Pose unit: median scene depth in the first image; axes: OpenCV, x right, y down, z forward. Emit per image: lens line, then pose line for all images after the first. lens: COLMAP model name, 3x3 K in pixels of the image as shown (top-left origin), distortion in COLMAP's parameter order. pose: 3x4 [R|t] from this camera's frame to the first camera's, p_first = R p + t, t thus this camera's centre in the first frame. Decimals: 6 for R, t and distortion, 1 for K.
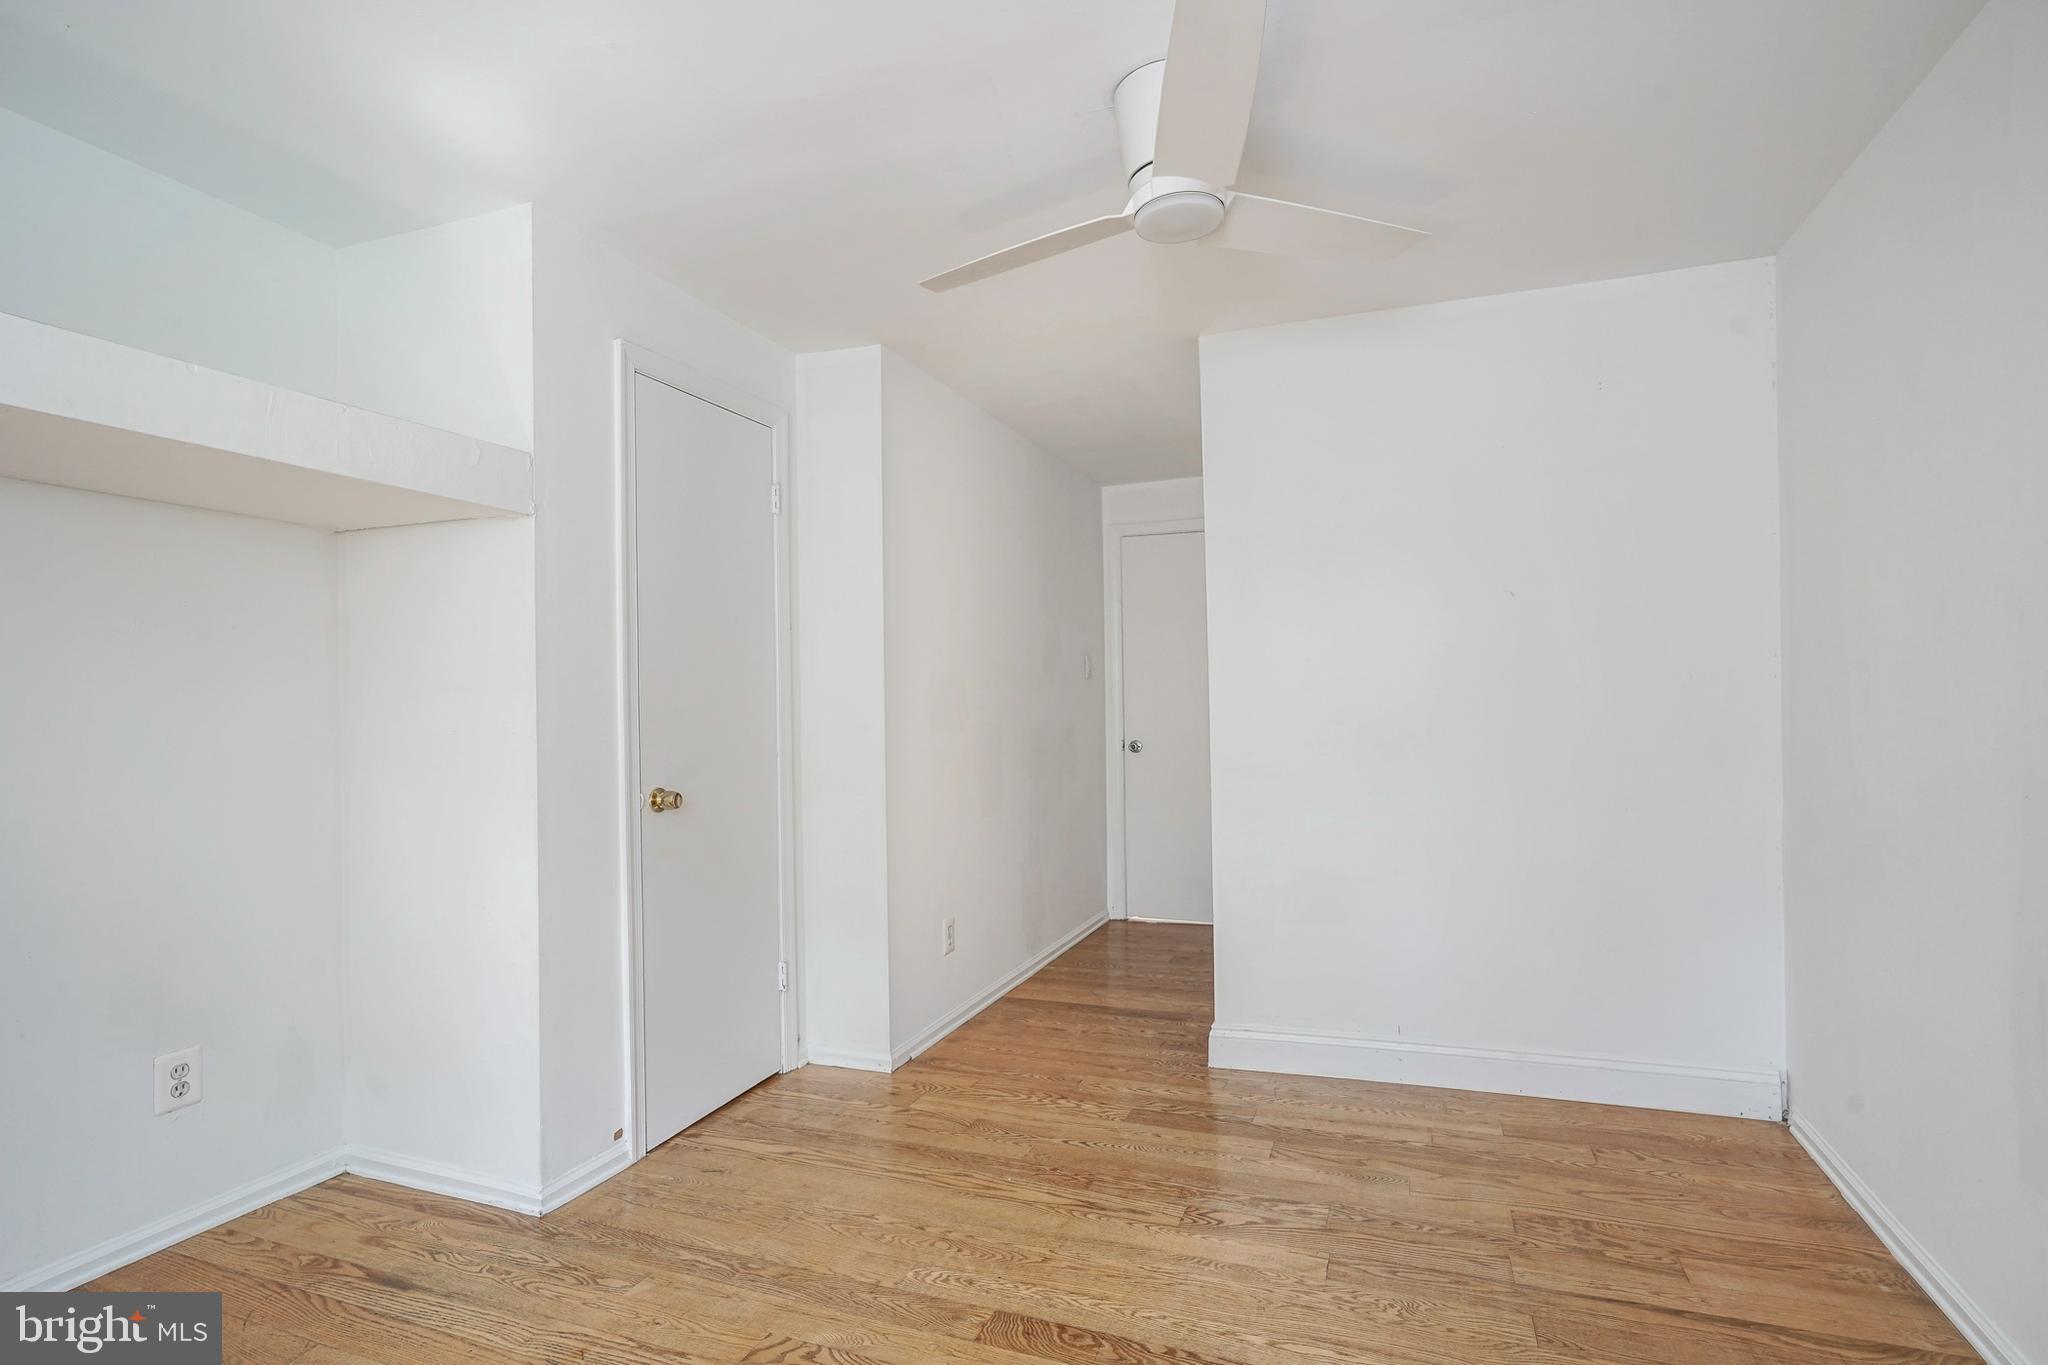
lens RADIAL K [[983.8, 0, 1022.8], [0, 983.8, 693.5], [0, 0, 1]] dist [-0.000844, 0.003825]
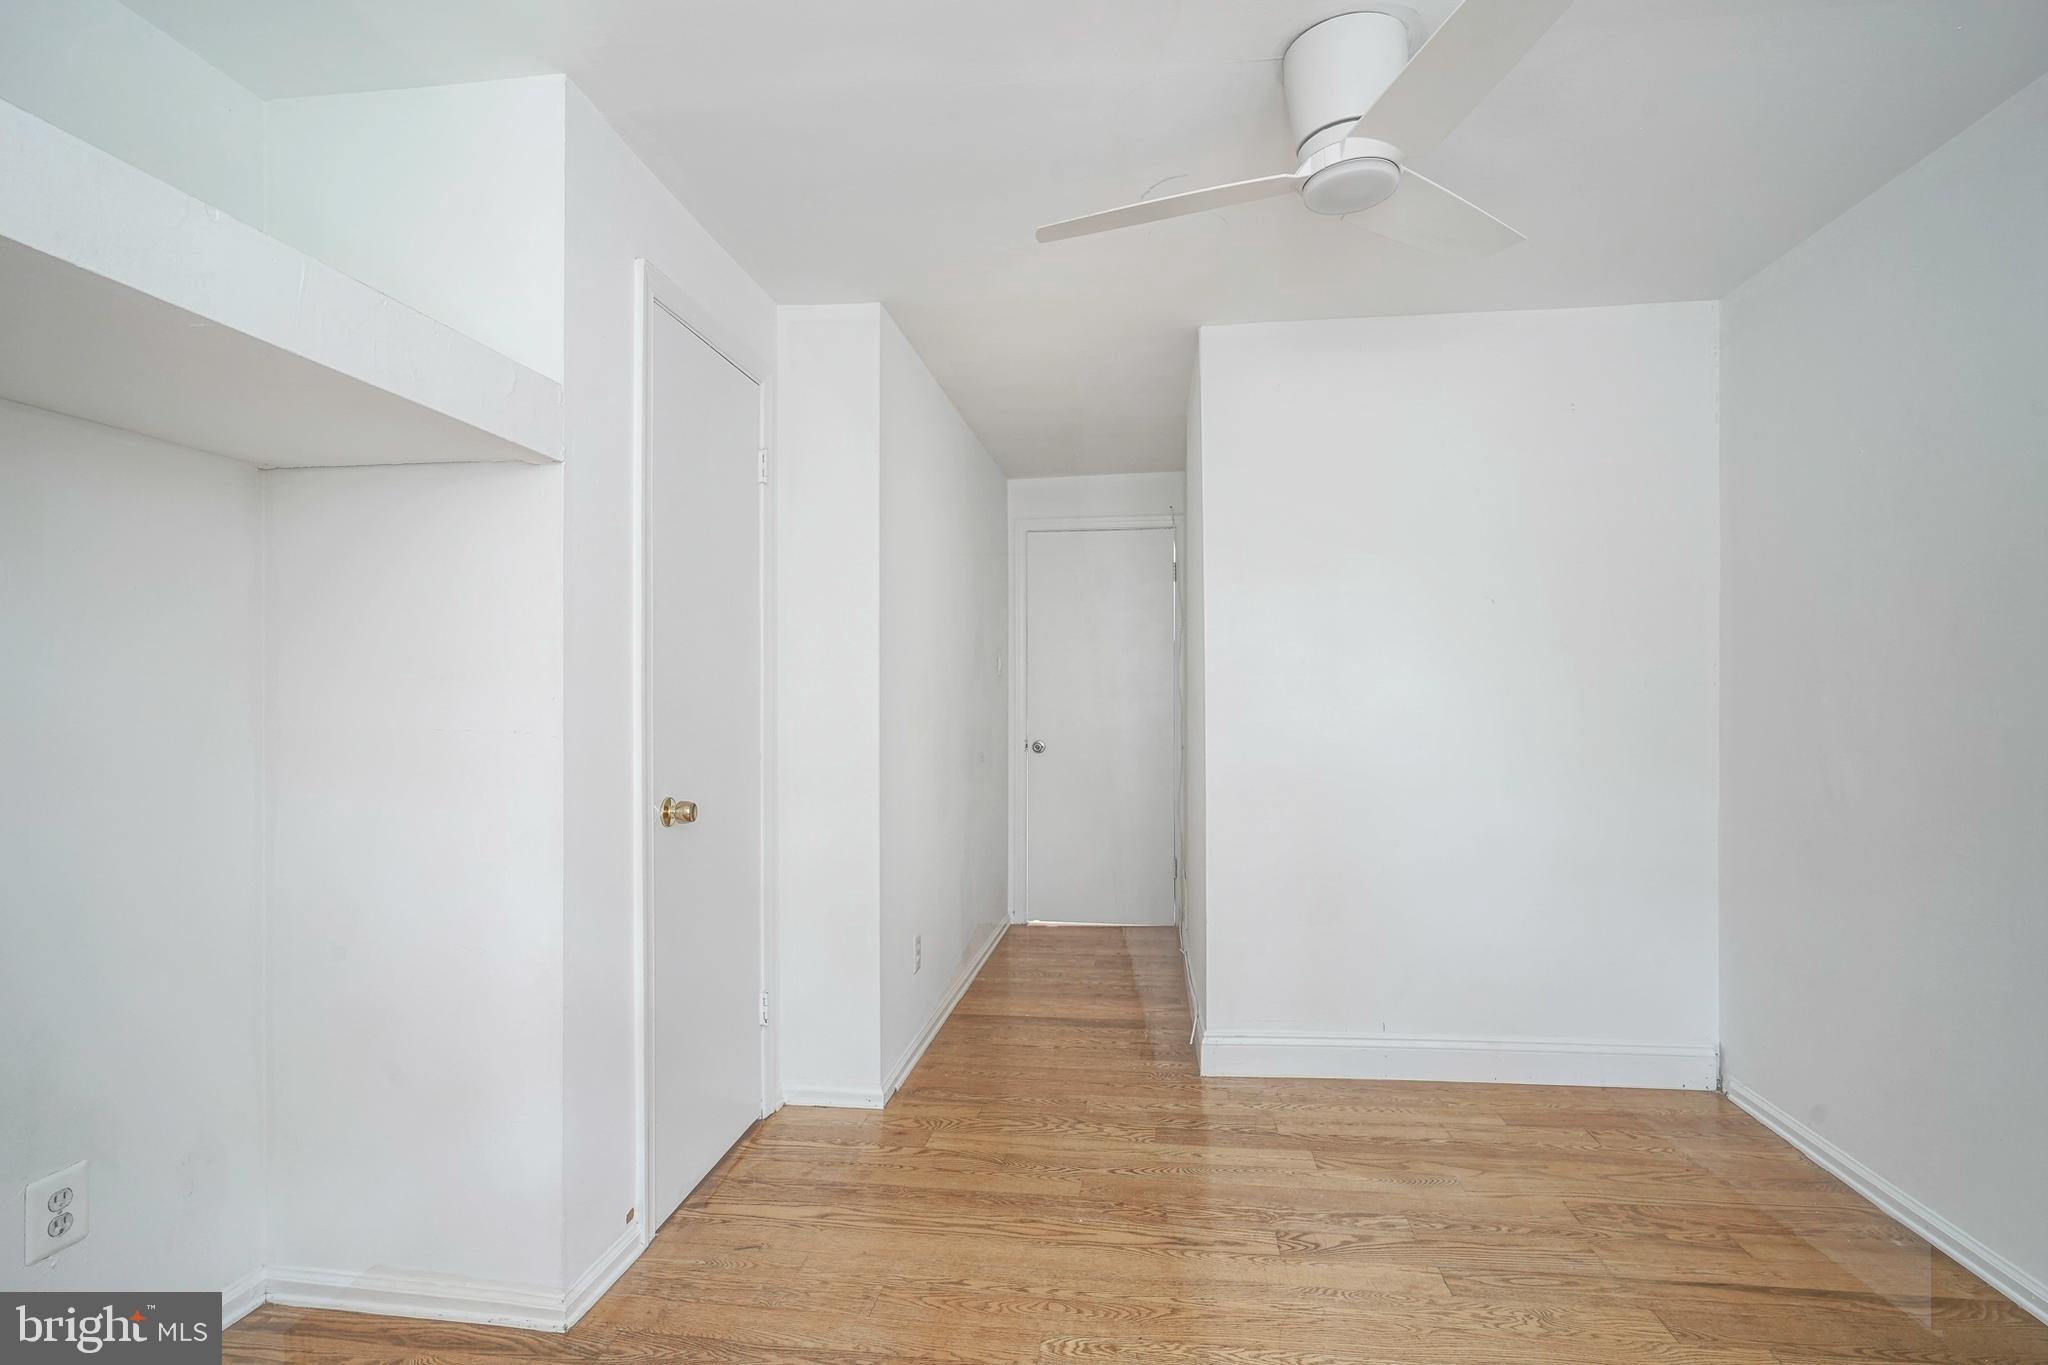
lens RADIAL K [[983.8, 0, 1022.8], [0, 983.8, 693.5], [0, 0, 1]] dist [-0.000844, 0.003825]
pose [[0.976447, 0.011961, 0.215428, -0.266323], [-0.012230, 0.999925, -0.000084, 0.003148], [-0.215412, -0.002553, 0.976520, 0.115892]]
